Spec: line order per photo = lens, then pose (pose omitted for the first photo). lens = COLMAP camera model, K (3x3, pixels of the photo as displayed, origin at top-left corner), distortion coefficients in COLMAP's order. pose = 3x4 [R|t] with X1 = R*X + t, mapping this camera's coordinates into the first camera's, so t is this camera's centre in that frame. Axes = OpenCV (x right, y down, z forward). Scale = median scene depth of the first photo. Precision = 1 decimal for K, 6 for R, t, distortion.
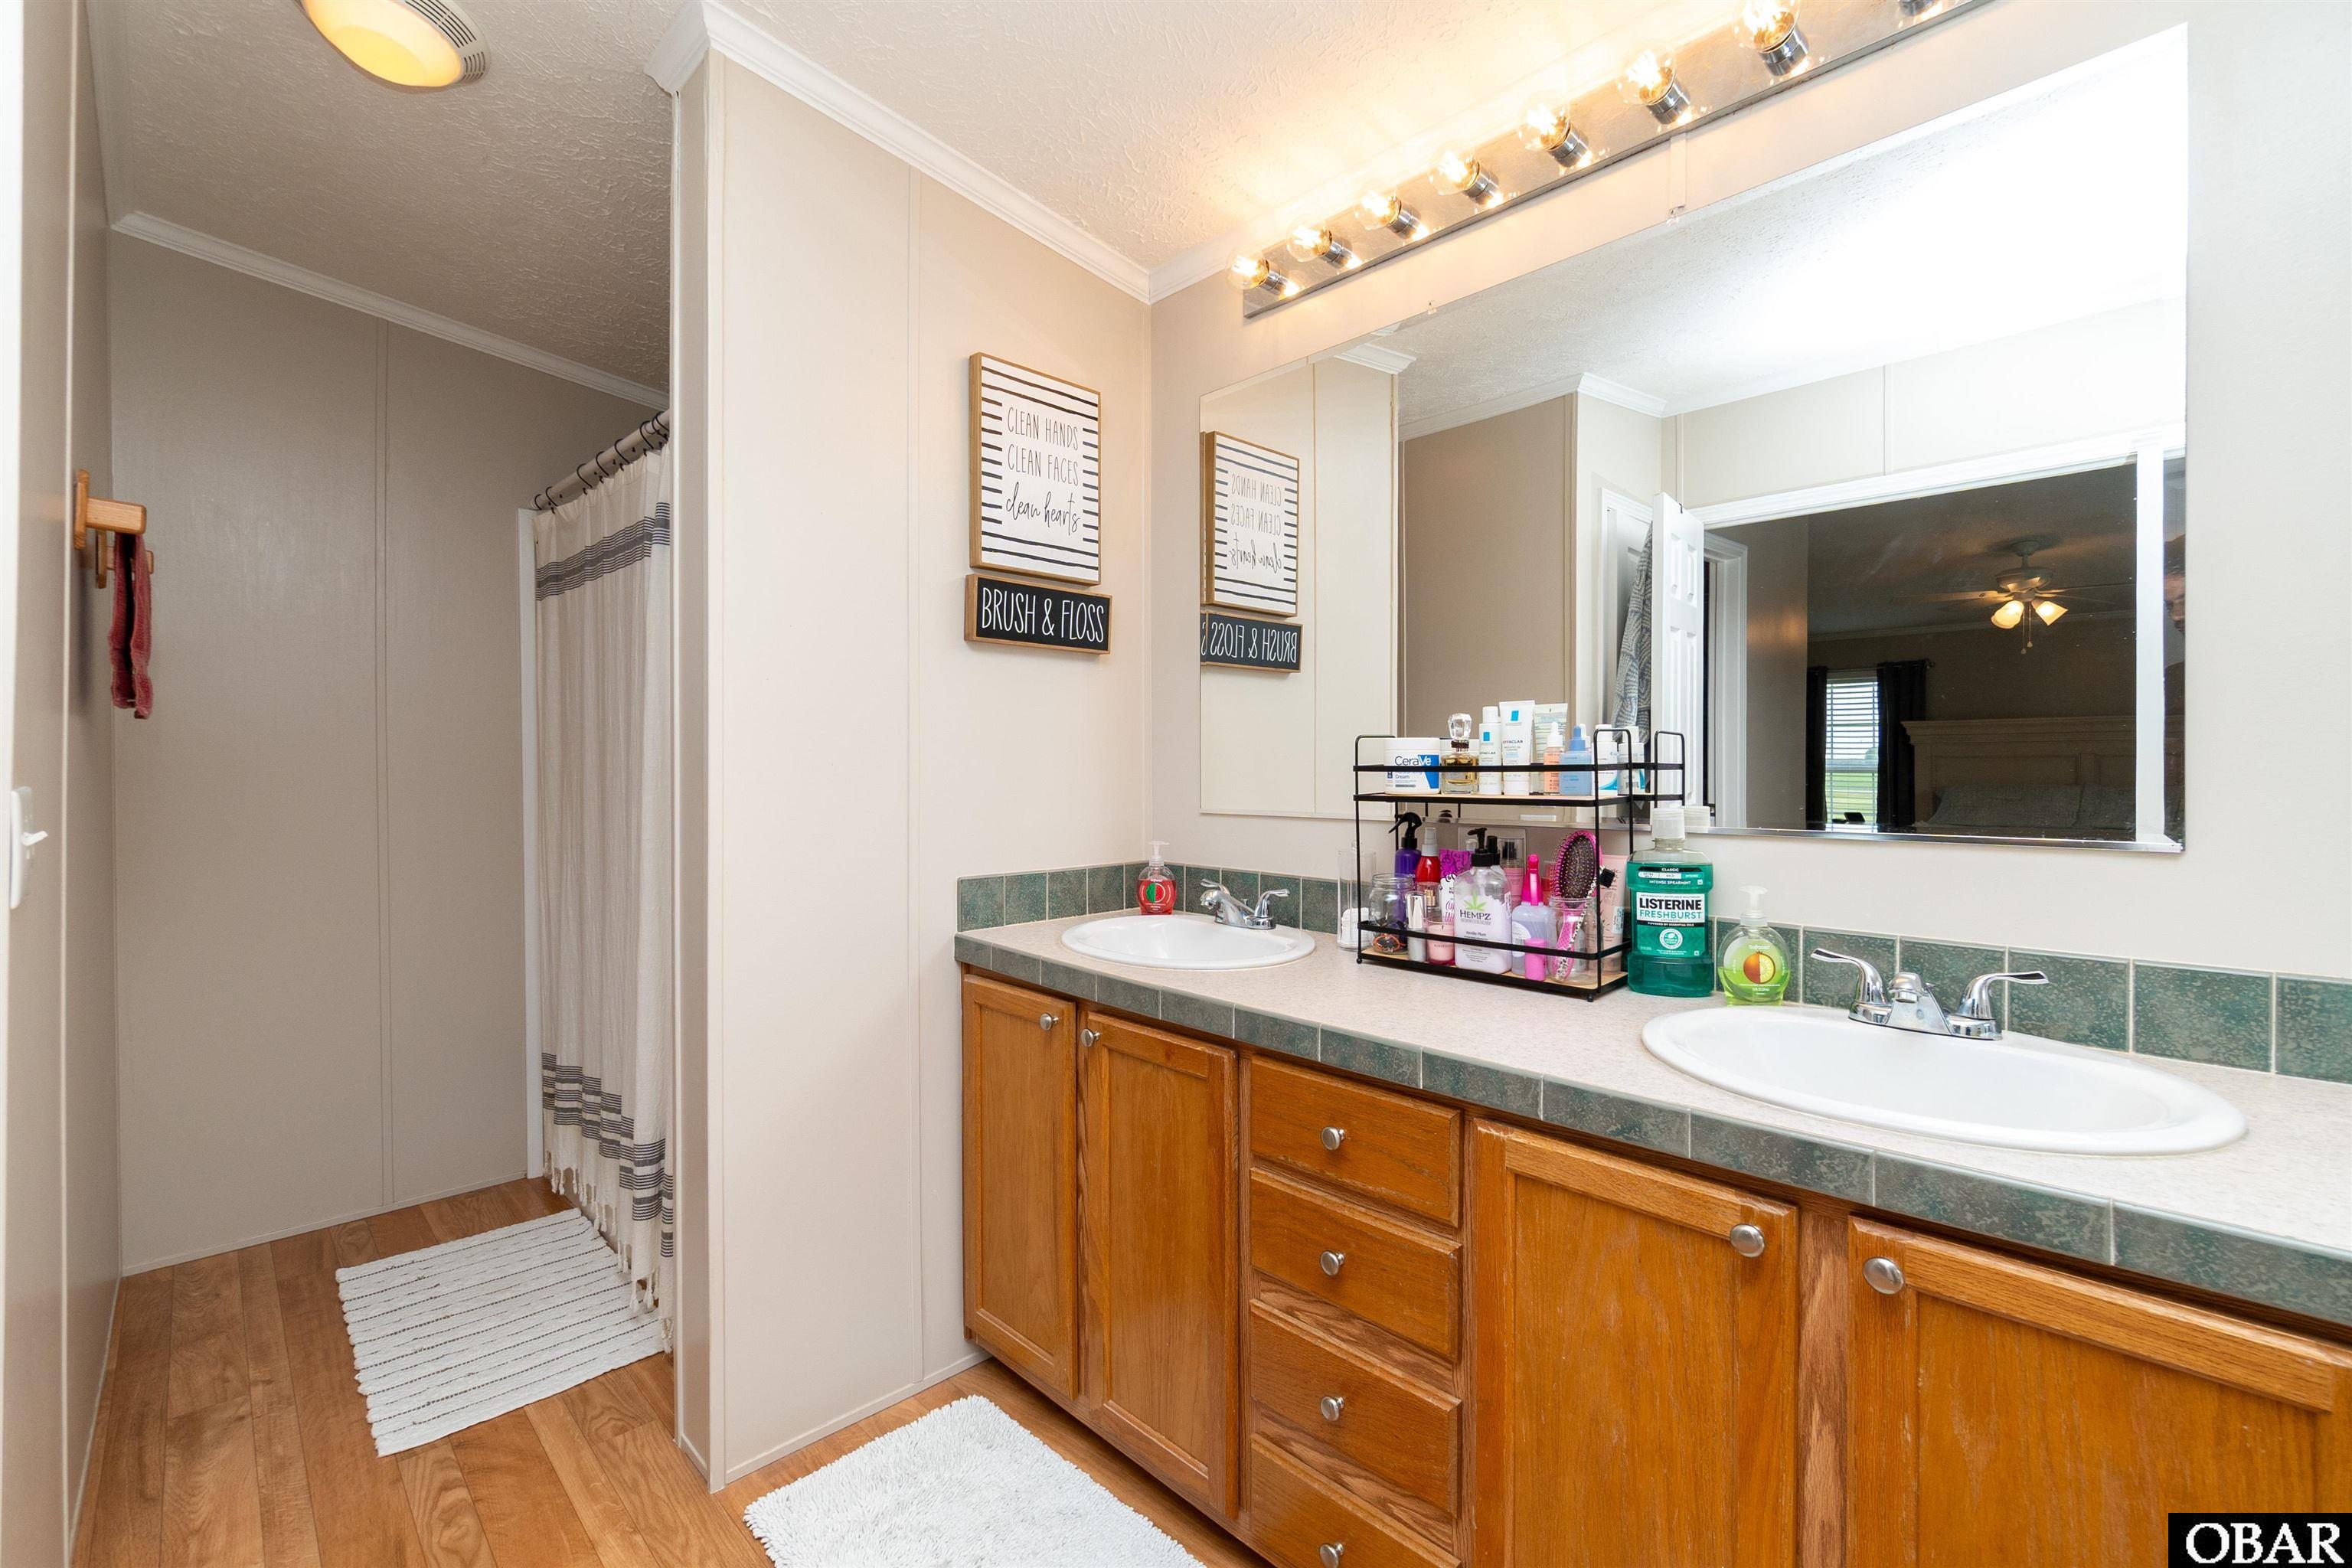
lens RADIAL K [[1011.4, 0, 1162.9], [0, 1011.4, 777.7], [0, 0, 1]] dist [-0.001124, -0.000069]
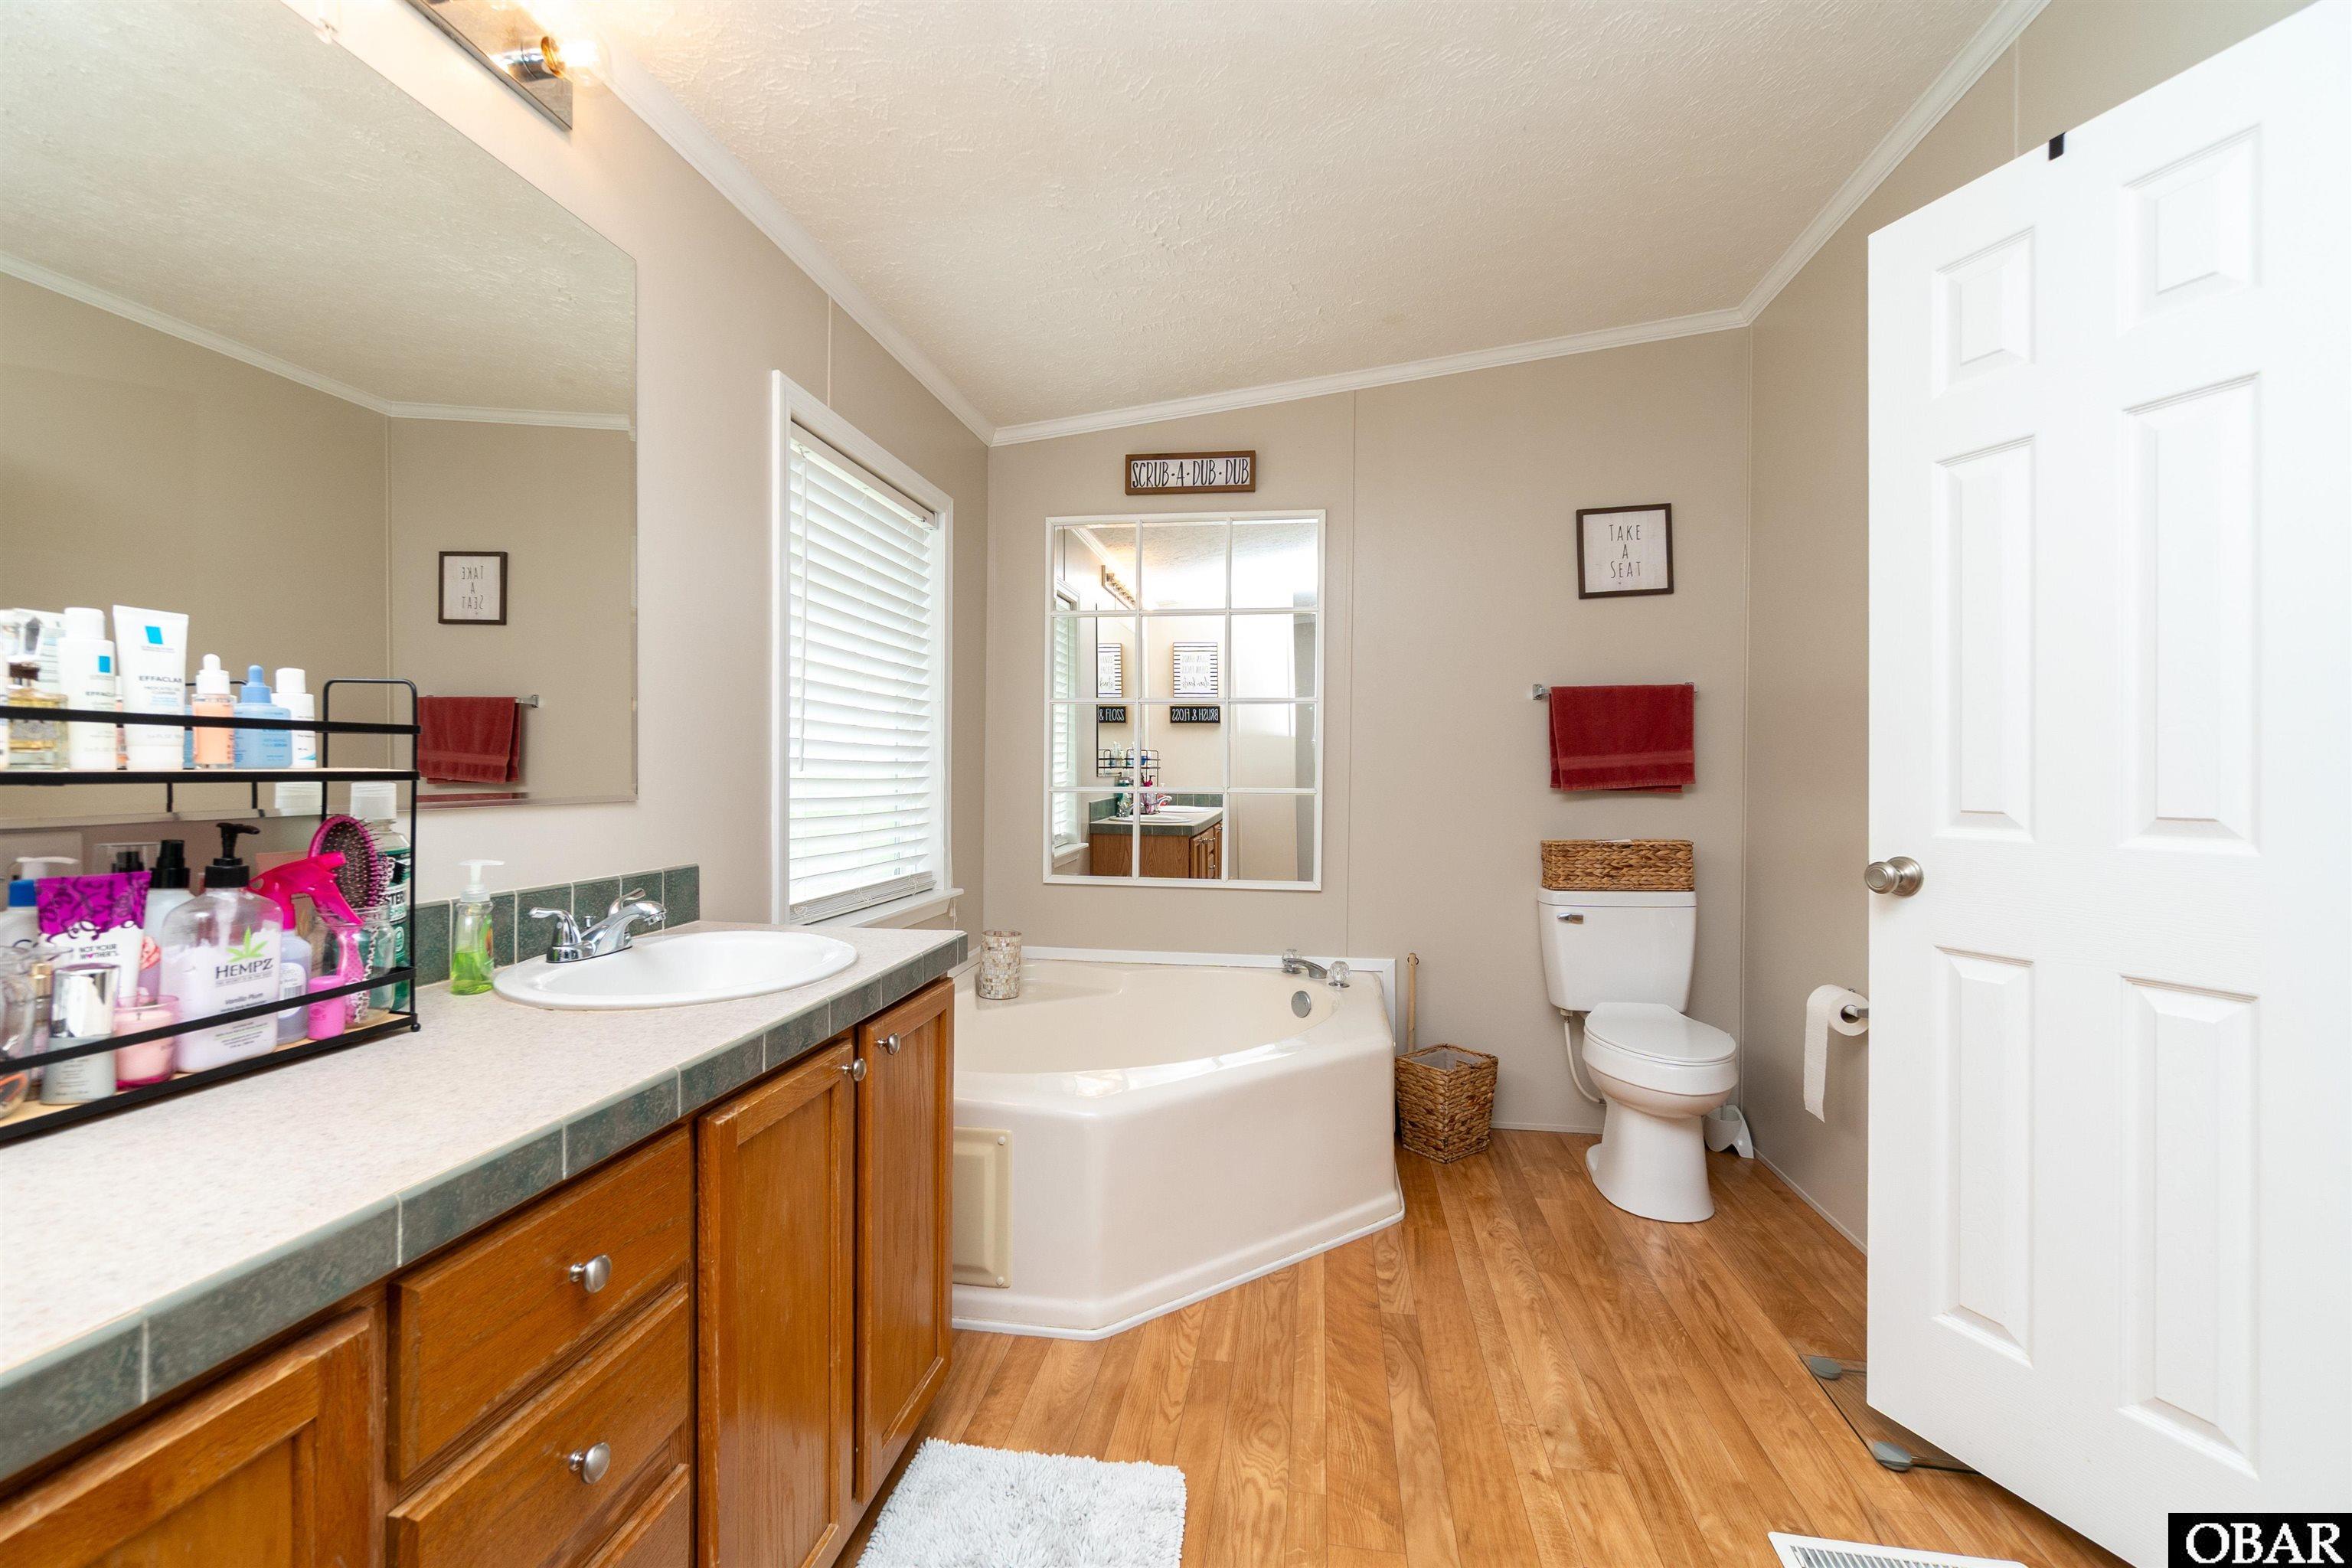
lens RADIAL K [[1002.3, 0, 1172.2], [0, 1002.3, 780.9], [0, 0, 1]] dist [0.001431, 0.000558]
pose [[-0.614869, -0.005993, 0.788606, -0.386200], [0.009073, 0.999851, 0.014672, 0.017342], [-0.788577, 0.016176, -0.614723, 0.731191]]
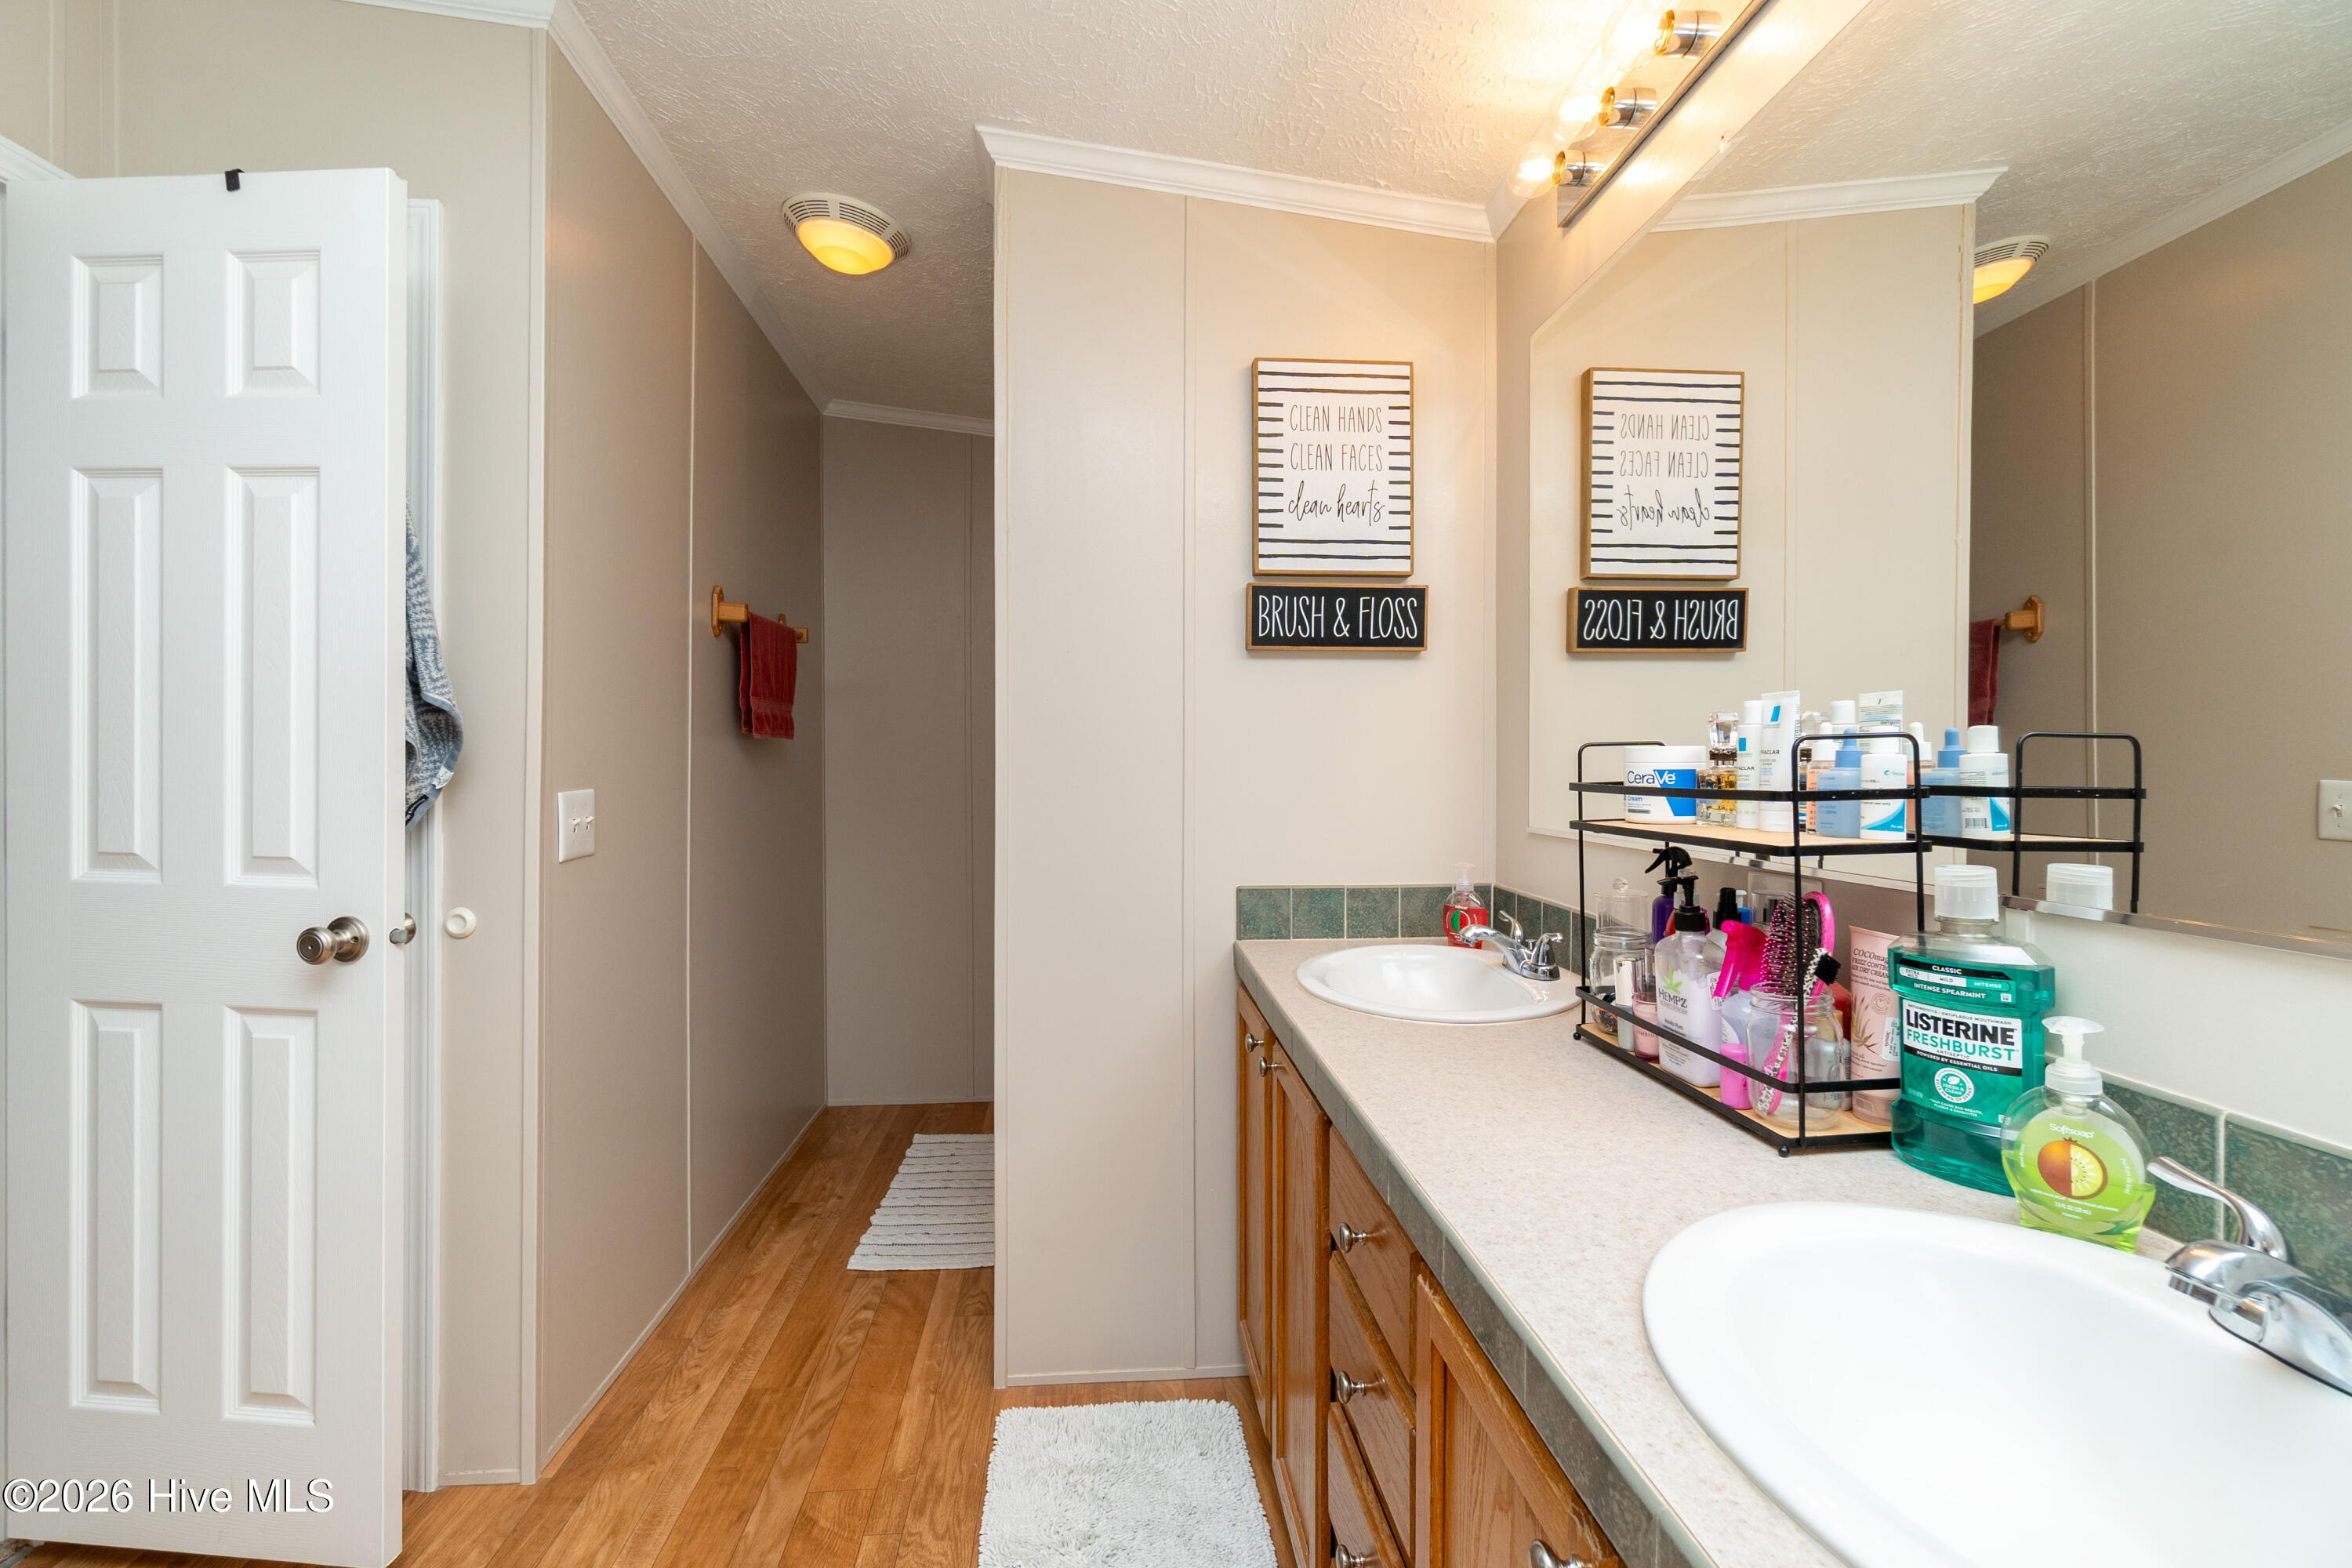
lens RADIAL K [[1011.6, 0, 1161.0], [0, 1011.6, 774.6], [0, 0, 1]] dist [-0.006249, -0.000088]
pose [[0.769658, 0.007996, -0.638406, 0.380379], [-0.004516, 0.999965, 0.007081, -0.019421], [0.638440, -0.002567, 0.769667, 0.177350]]
